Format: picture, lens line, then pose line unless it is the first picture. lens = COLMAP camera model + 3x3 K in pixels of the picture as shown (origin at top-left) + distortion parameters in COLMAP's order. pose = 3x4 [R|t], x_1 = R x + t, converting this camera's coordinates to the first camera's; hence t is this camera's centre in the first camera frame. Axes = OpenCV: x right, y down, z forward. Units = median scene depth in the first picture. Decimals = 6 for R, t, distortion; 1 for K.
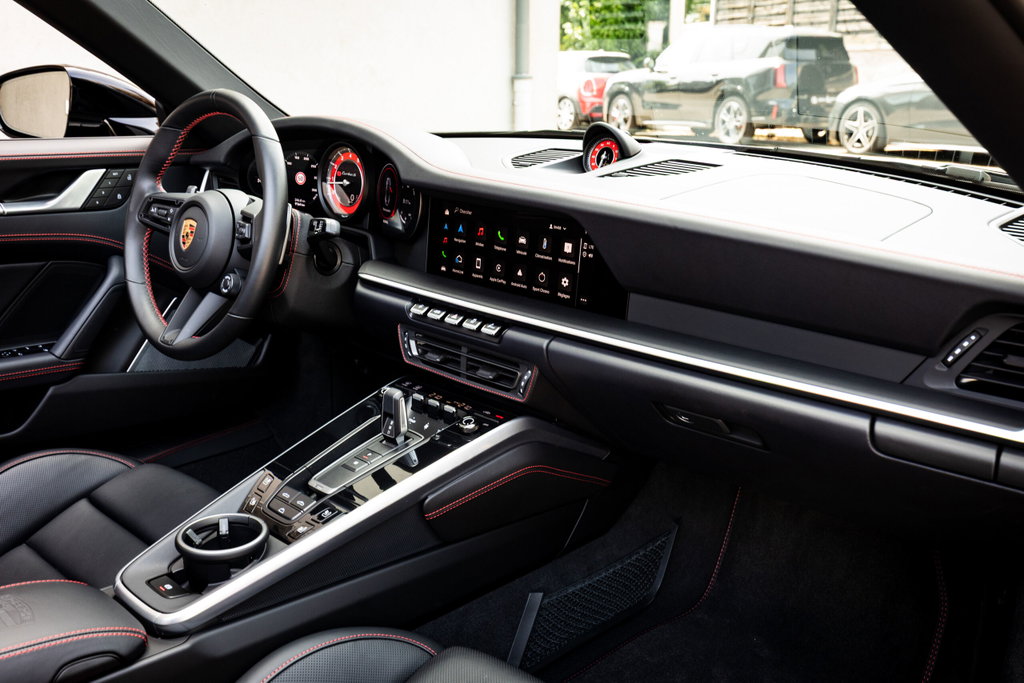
lens RADIAL K [[1029.0, 0, 506.8], [0, 1029.0, 340.2], [0, 0, 1]] dist [0.018445, 0.000000]
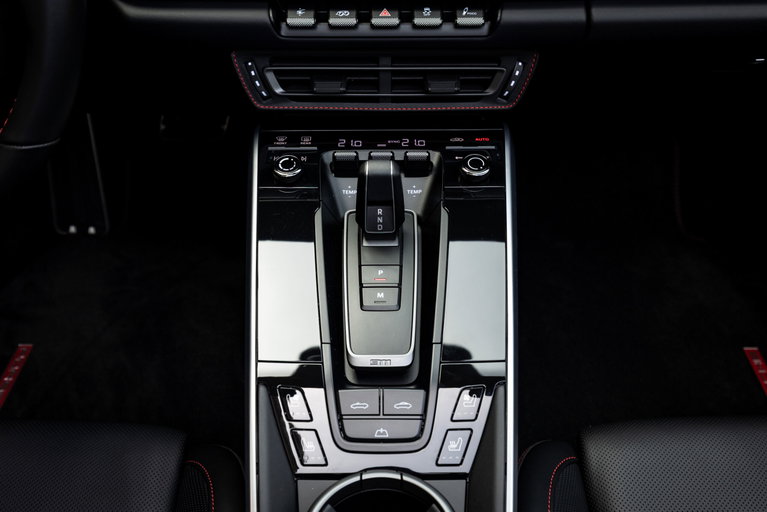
lens RADIAL K [[718.7, 0, 383.3], [0, 718.7, 255.3], [0, 0, 1]] dist [0.029105, 0.000000]
pose [[0.713079, -0.459999, 0.529074, -0.342268], [0.203756, 0.858055, 0.471408, -0.101188], [-0.670822, -0.228349, 0.705589, 0.654651]]
